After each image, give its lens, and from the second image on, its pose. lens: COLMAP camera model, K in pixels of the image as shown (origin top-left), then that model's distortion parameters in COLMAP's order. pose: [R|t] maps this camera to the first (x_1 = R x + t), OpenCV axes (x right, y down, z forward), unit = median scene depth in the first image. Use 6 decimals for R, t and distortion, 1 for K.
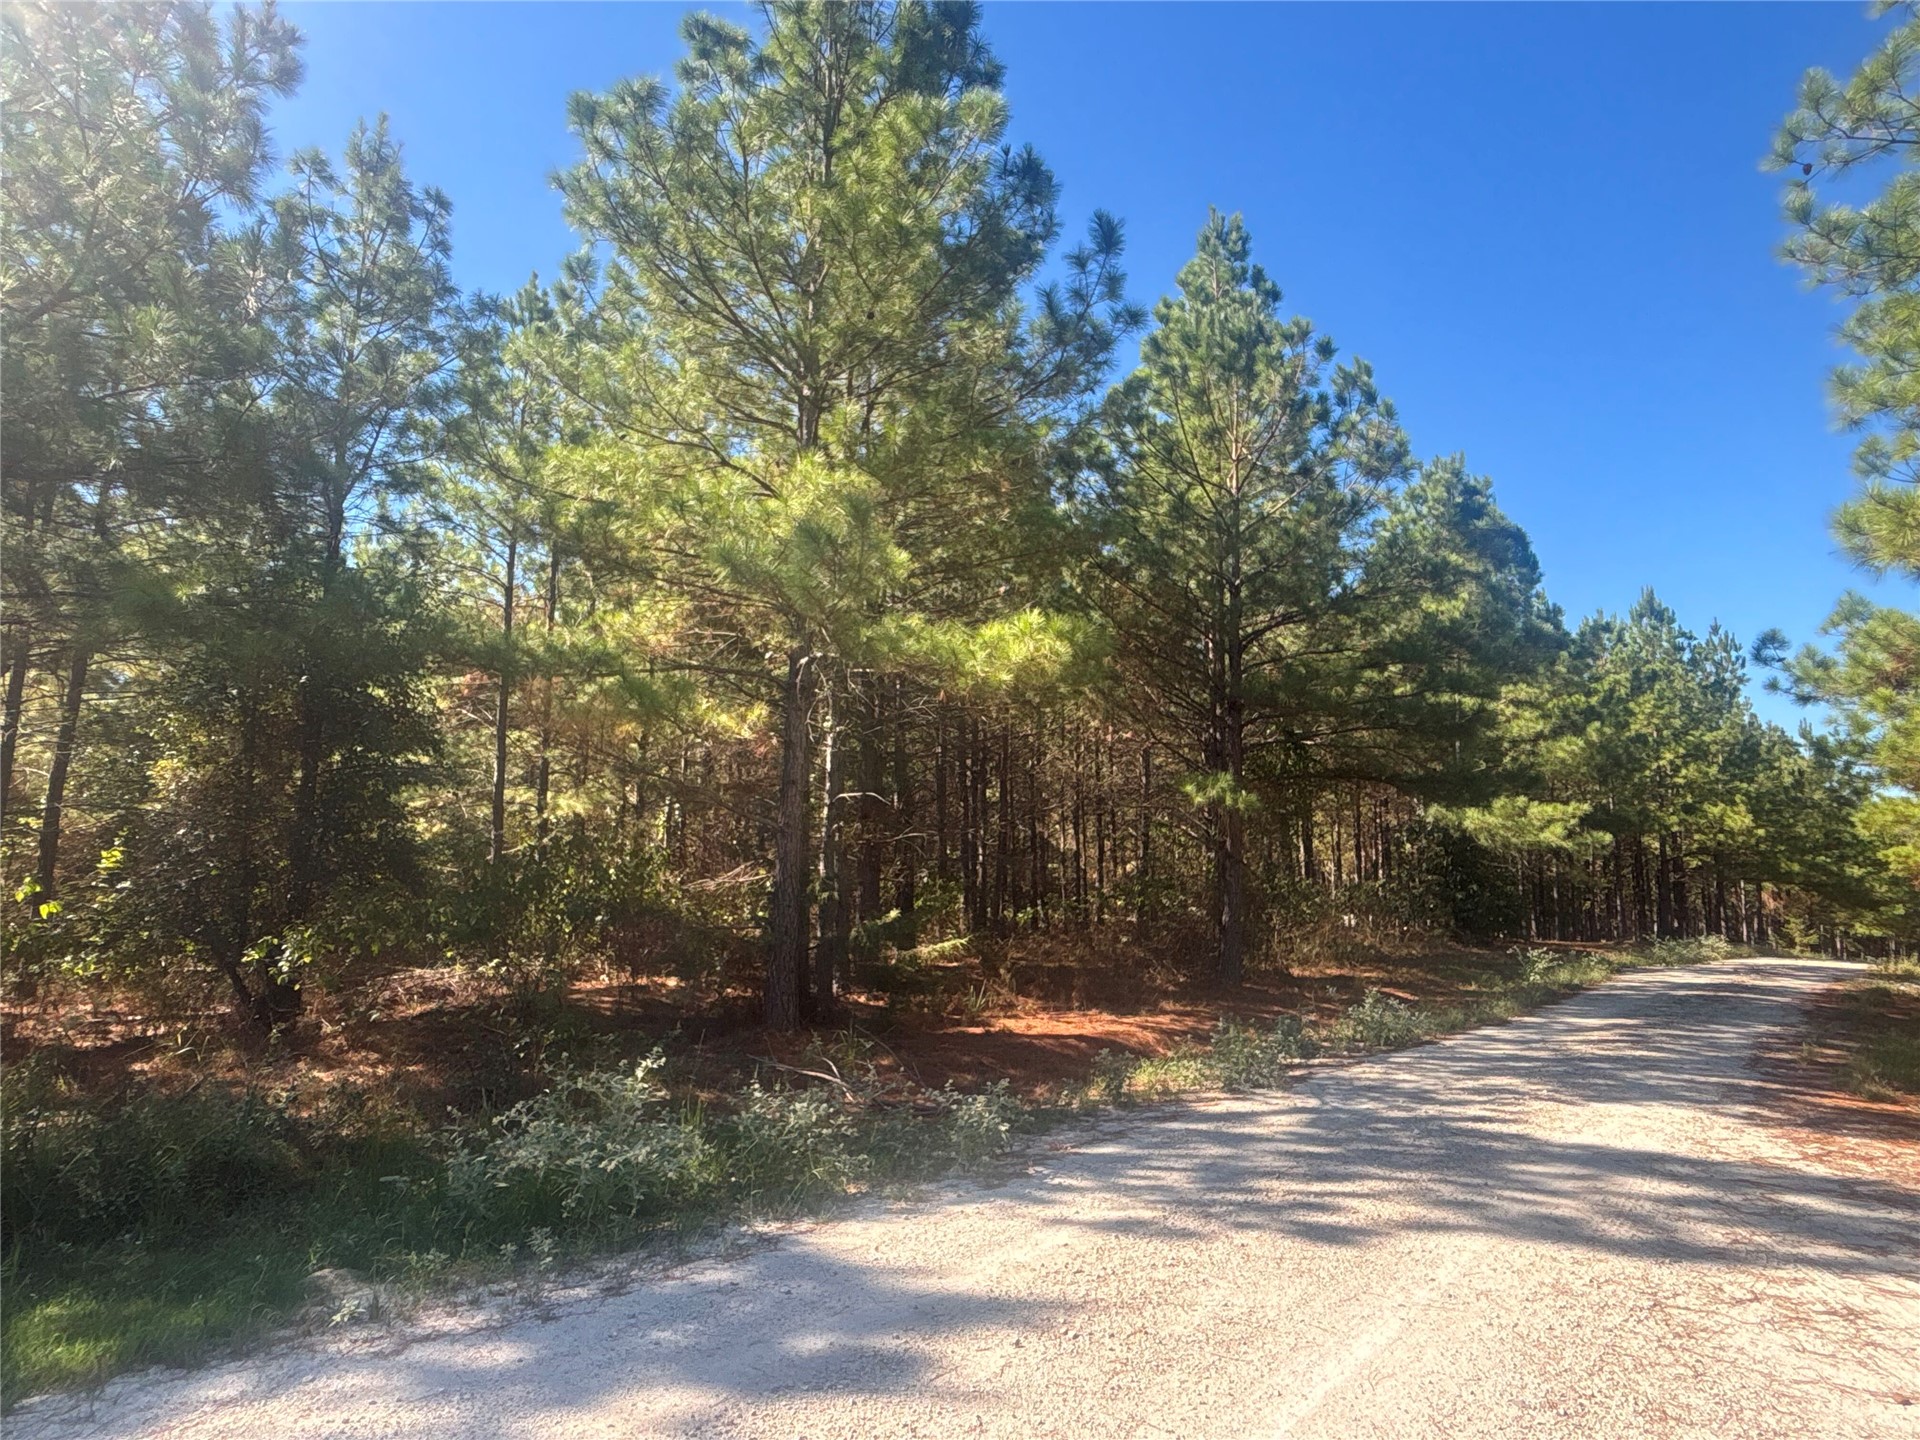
lens RADIAL K [[1102.4, 0, 948.5], [0, 1102.4, 715.5], [0, 0, 1]] dist [0.015553, -0.007319]
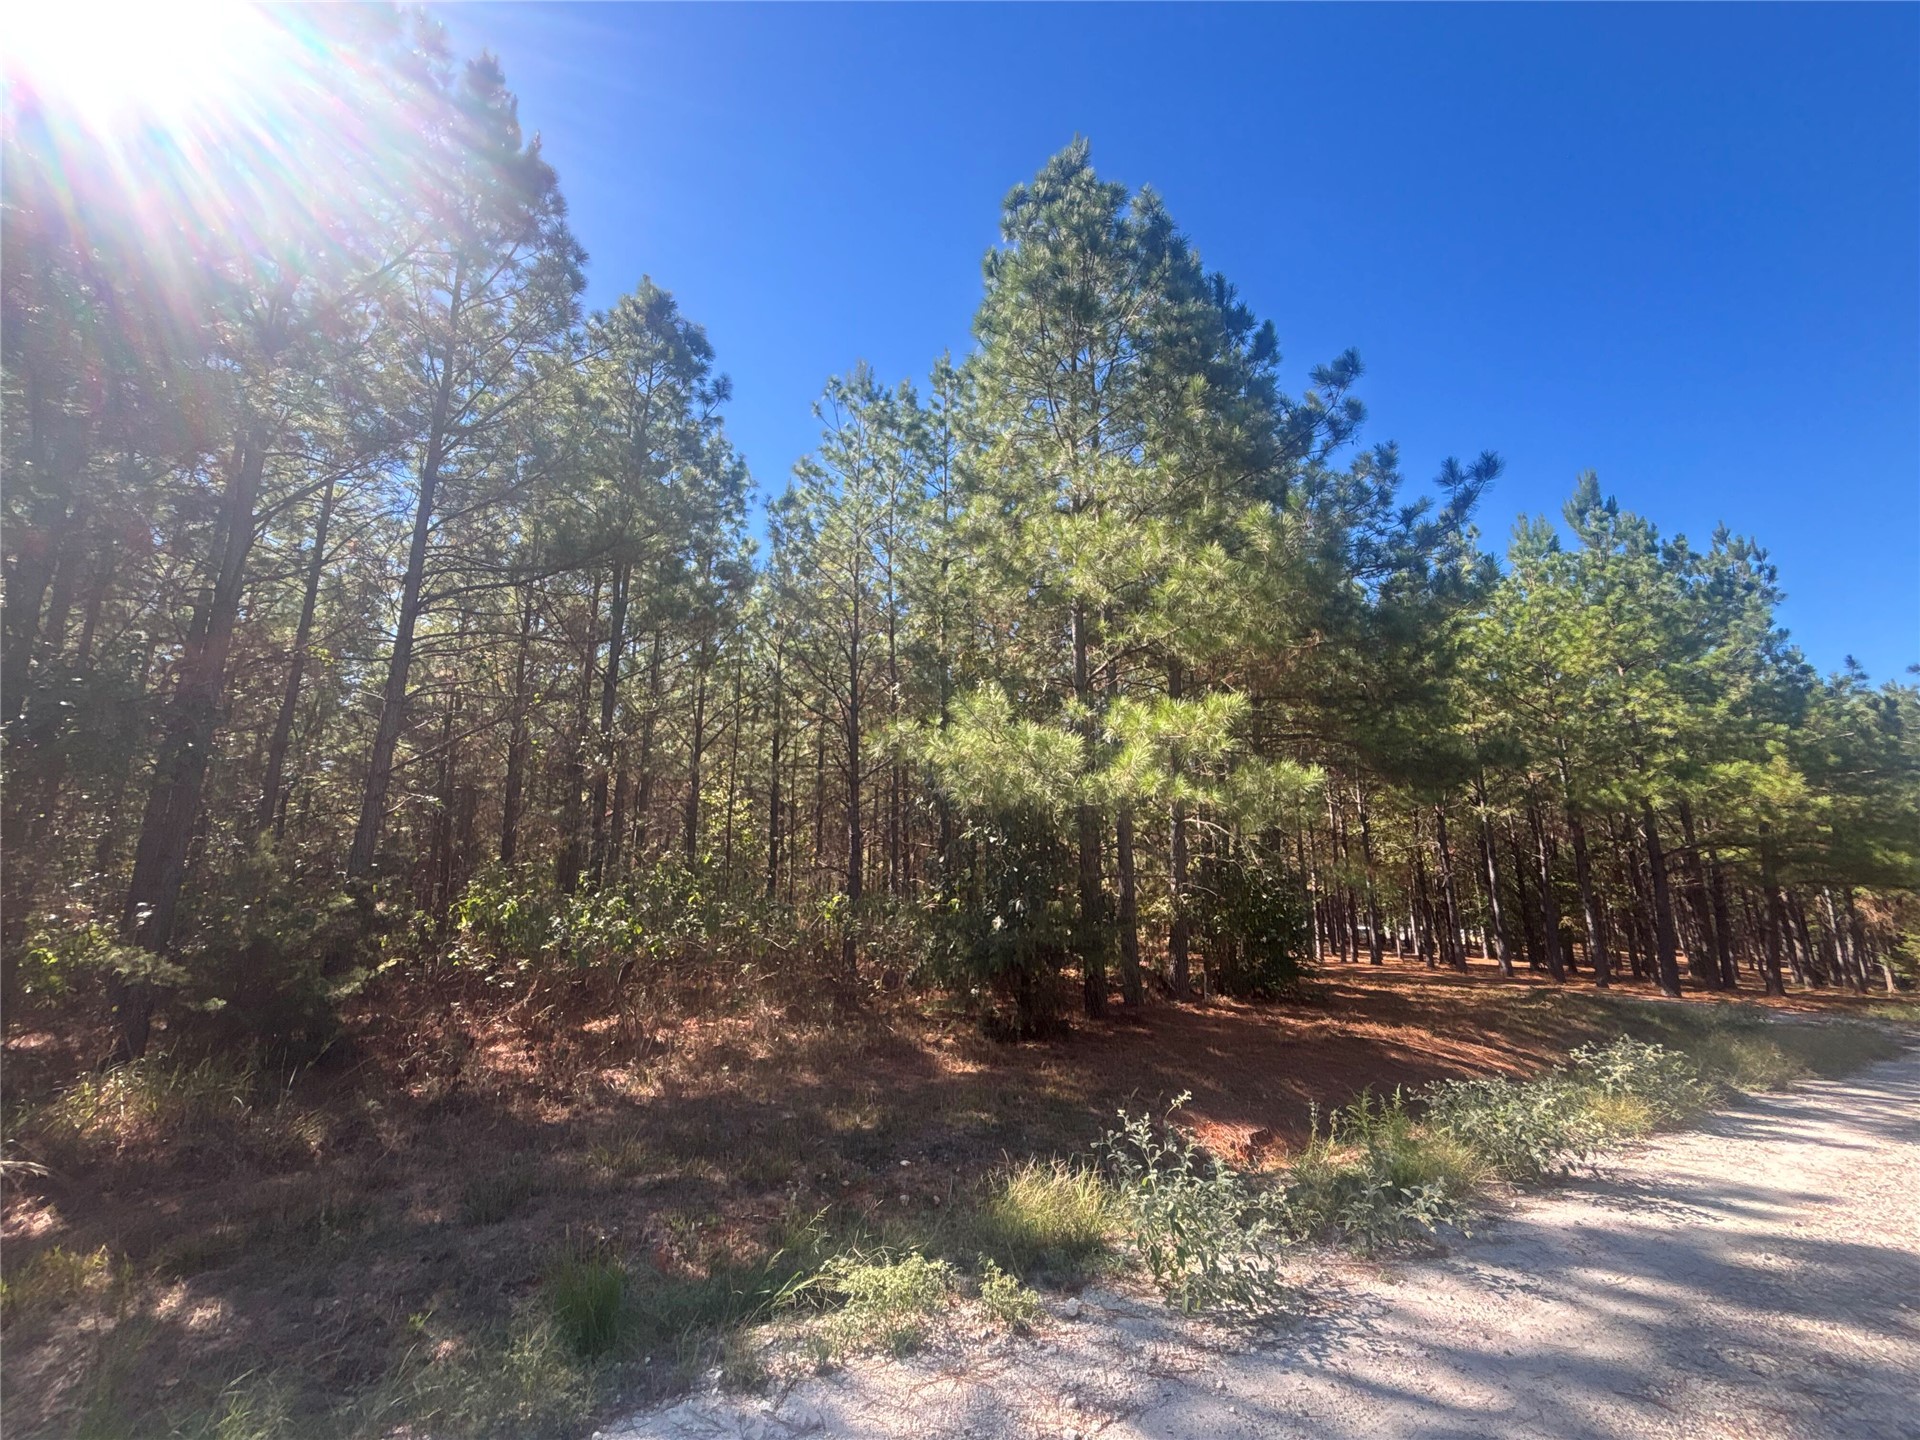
lens RADIAL K [[777.7, 0, 956.7], [0, 777.7, 714.2], [0, 0, 1]] dist [0.011247, -0.000899]
pose [[0.975566, -0.060020, -0.211351, 0.355498], [0.043465, 0.995674, -0.082124, 0.070146], [0.215366, 0.070931, 0.973954, 0.464790]]
